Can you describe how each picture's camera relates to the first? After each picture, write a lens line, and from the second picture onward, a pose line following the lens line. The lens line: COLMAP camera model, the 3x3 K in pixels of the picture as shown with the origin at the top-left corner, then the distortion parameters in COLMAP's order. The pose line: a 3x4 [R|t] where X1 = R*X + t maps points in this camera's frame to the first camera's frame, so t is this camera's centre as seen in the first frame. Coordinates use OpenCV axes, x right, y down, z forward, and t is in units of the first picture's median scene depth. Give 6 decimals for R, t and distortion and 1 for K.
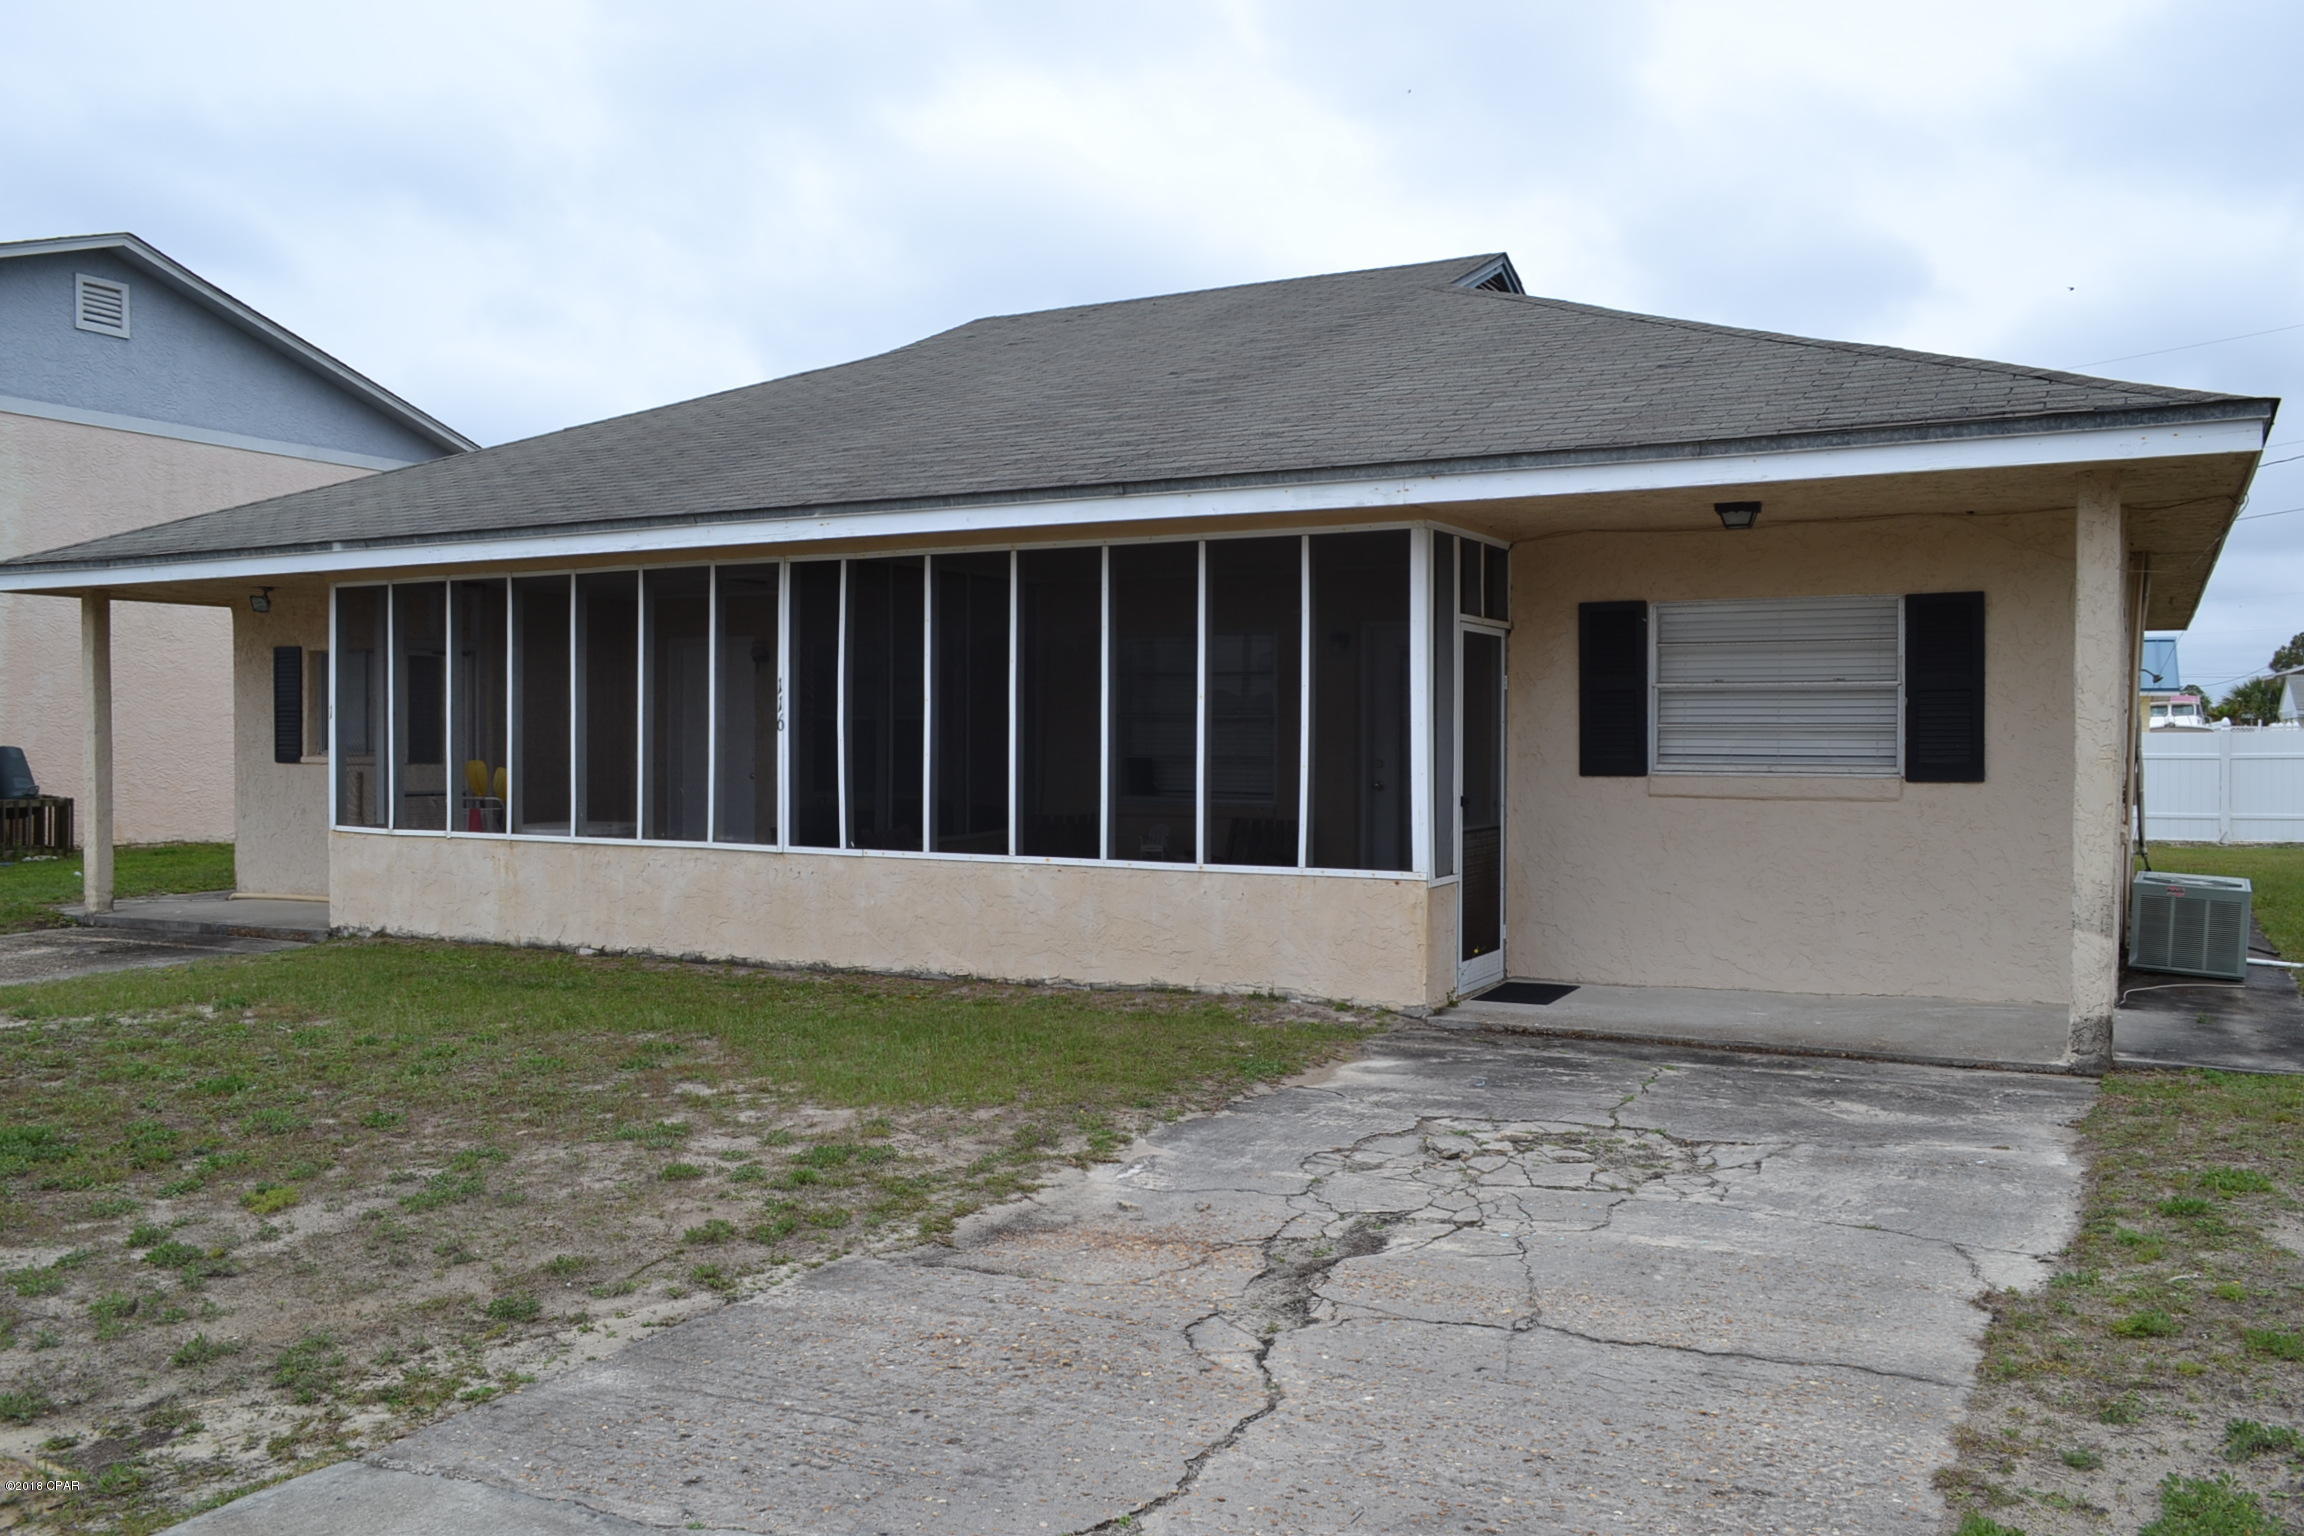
lens RADIAL K [[1816.8, 0, 1153.3], [0, 1816.8, 772.2], [0, 0, 1]] dist [-0.017414, 0.008444]
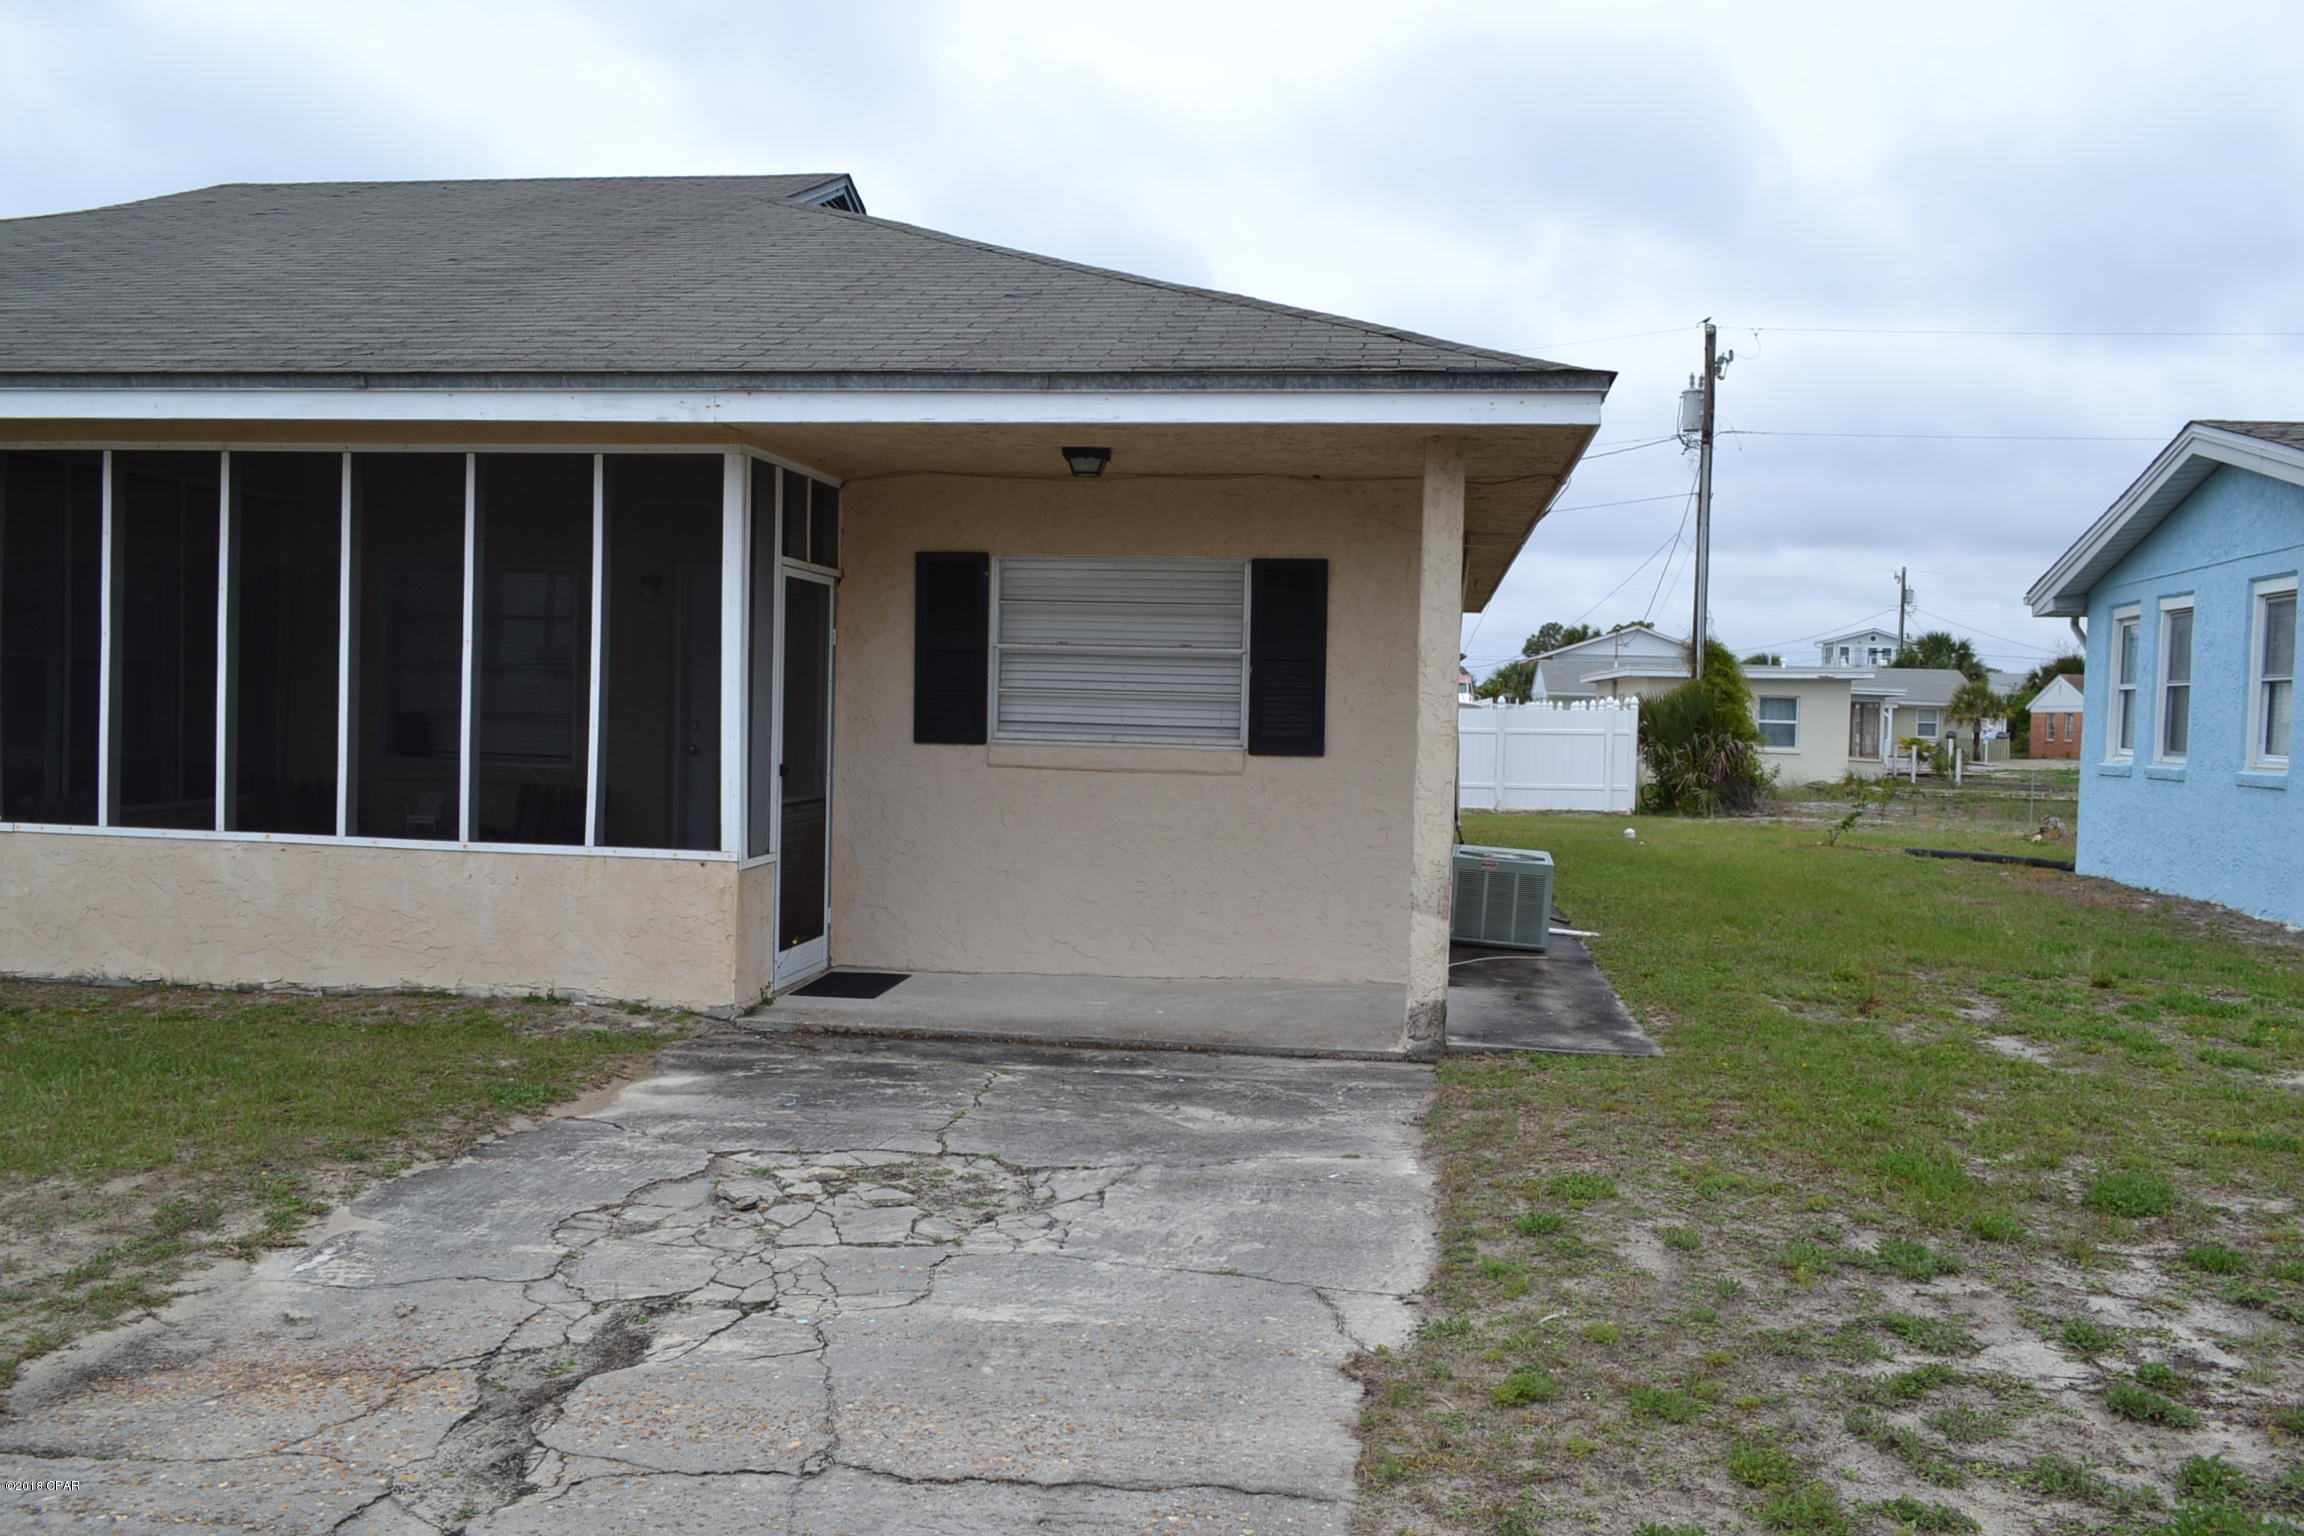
lens RADIAL K [[1816.8, 0, 1152.1], [0, 1816.8, 772.7], [0, 0, 1]] dist [-0.017414, 0.008444]
pose [[0.937527, 0.009716, 0.347776, 0.035536], [-0.017397, 0.999669, 0.018973, -0.002761], [-0.347477, -0.023838, 0.937386, 0.123755]]
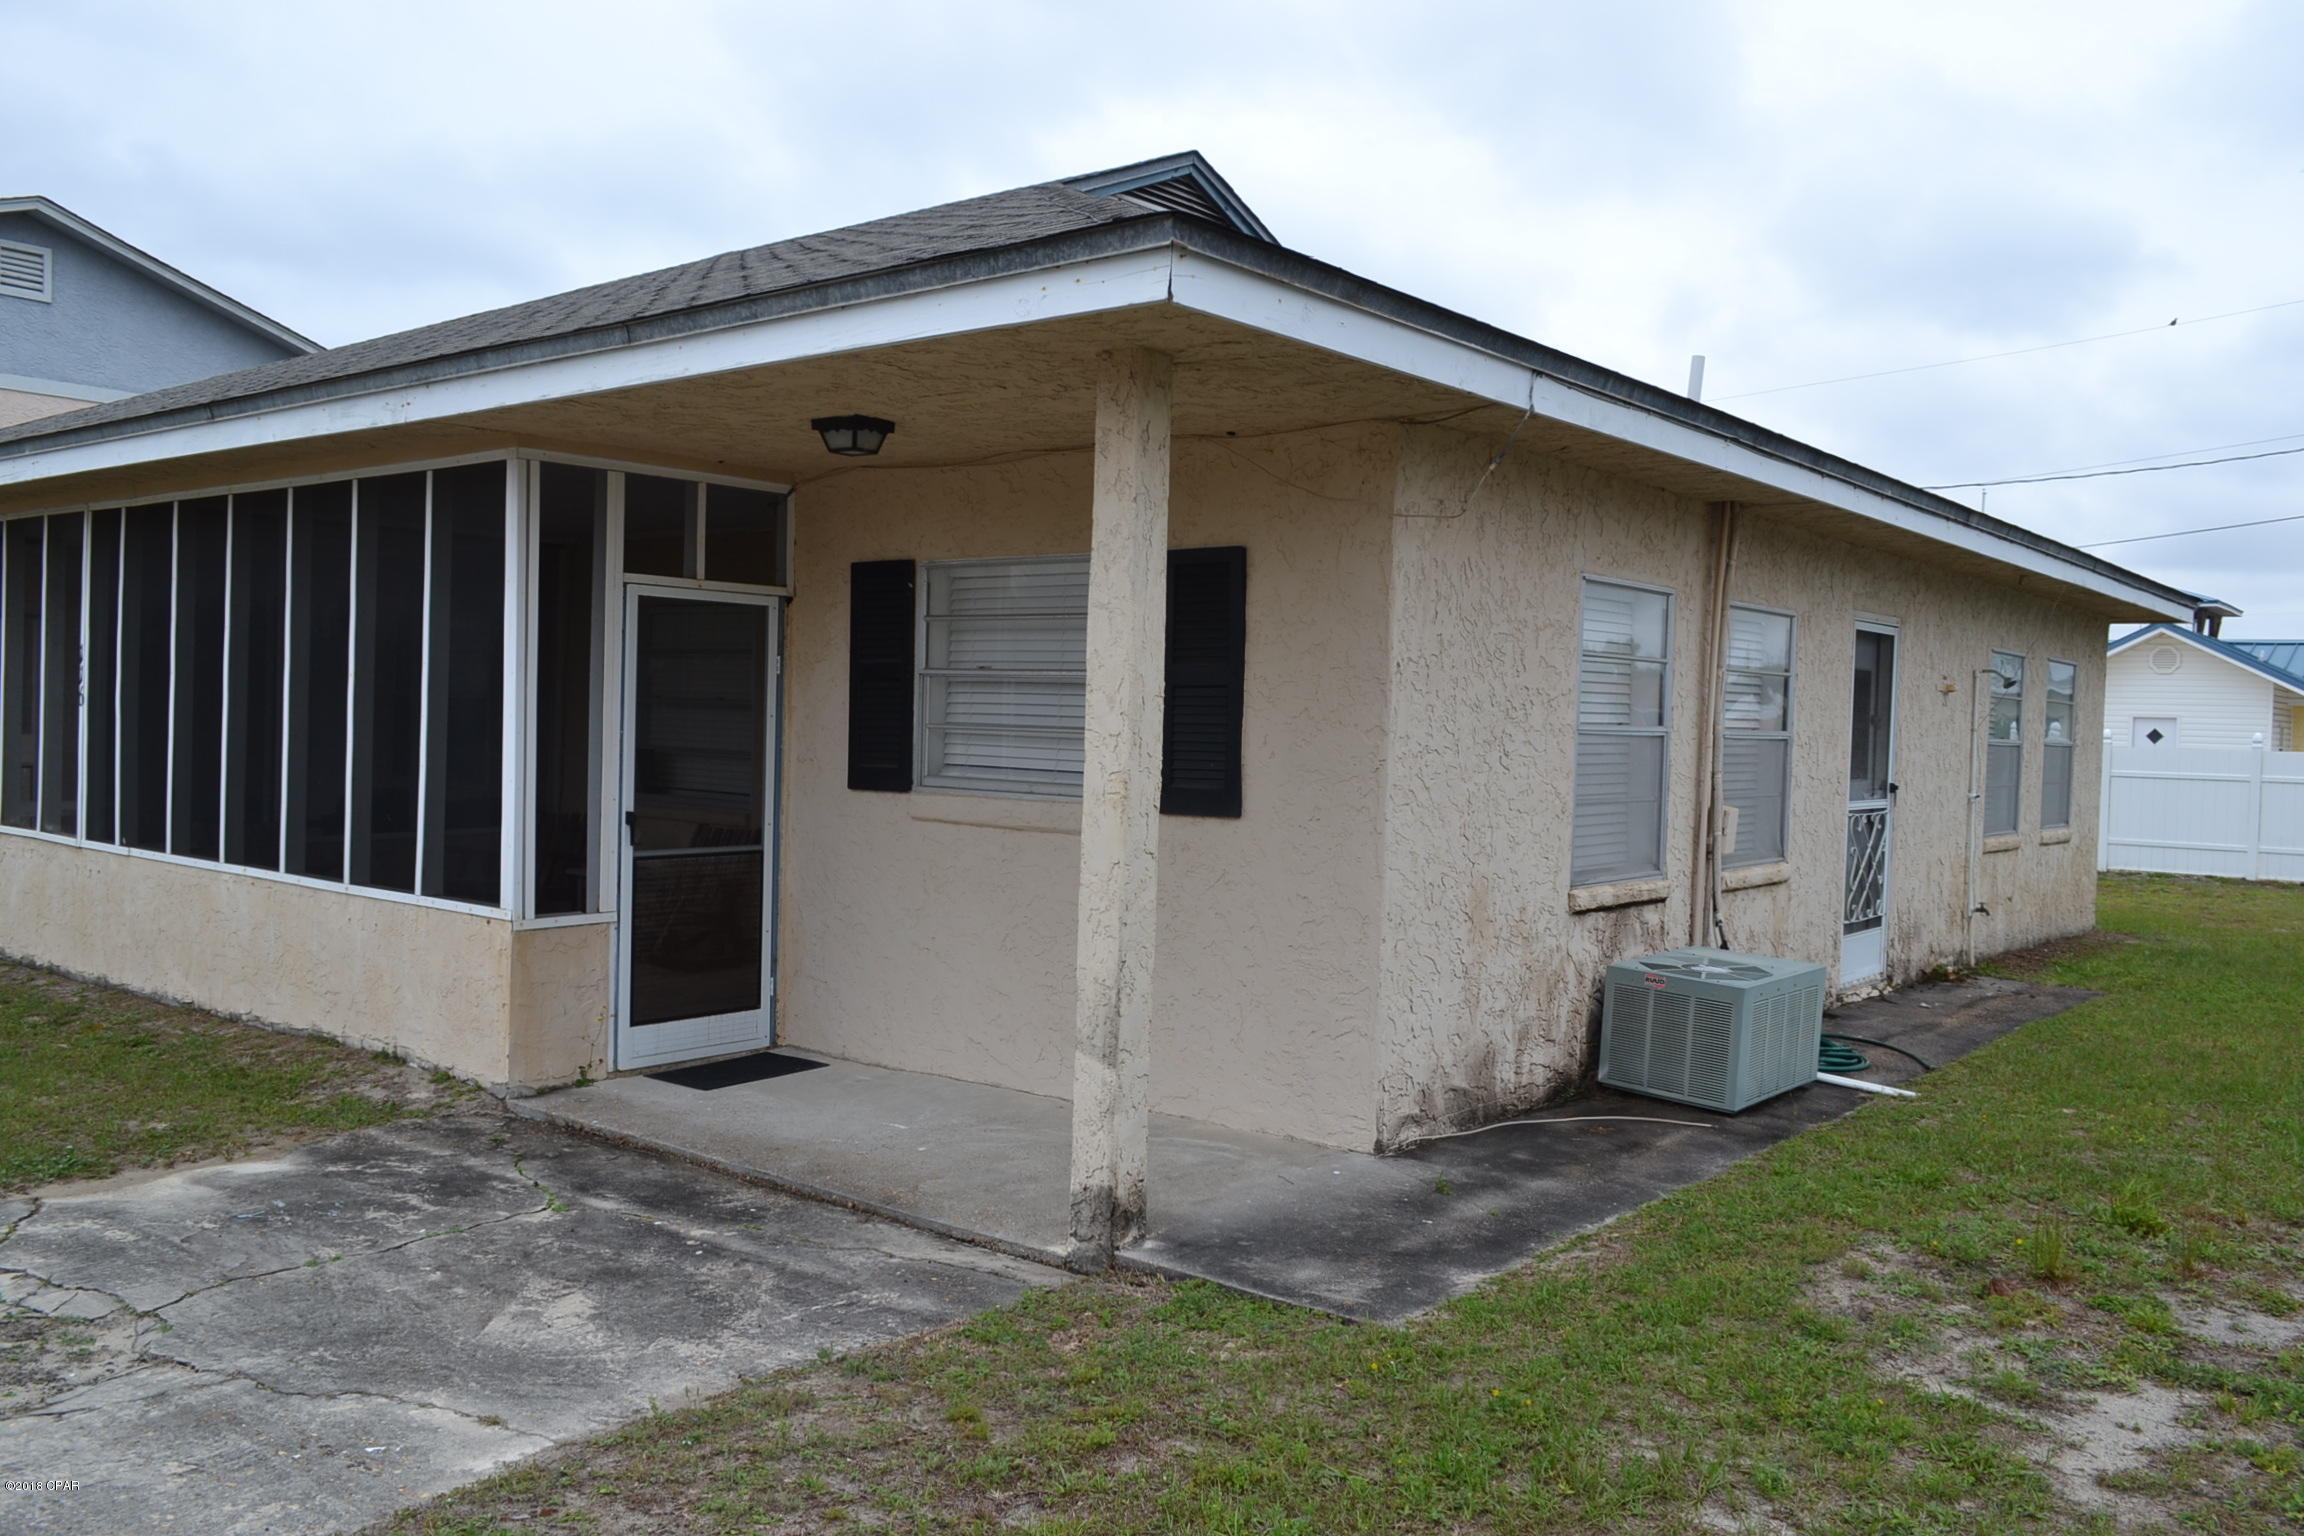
lens RADIAL K [[1816.8, 0, 1155.8], [0, 1816.8, 768.0], [0, 0, 1]] dist [-0.017414, 0.008444]
pose [[0.982600, 0.029905, -0.183308, 0.573673], [-0.028761, 0.999547, 0.008895, -0.019816], [0.183491, -0.003469, 0.983015, 0.311467]]
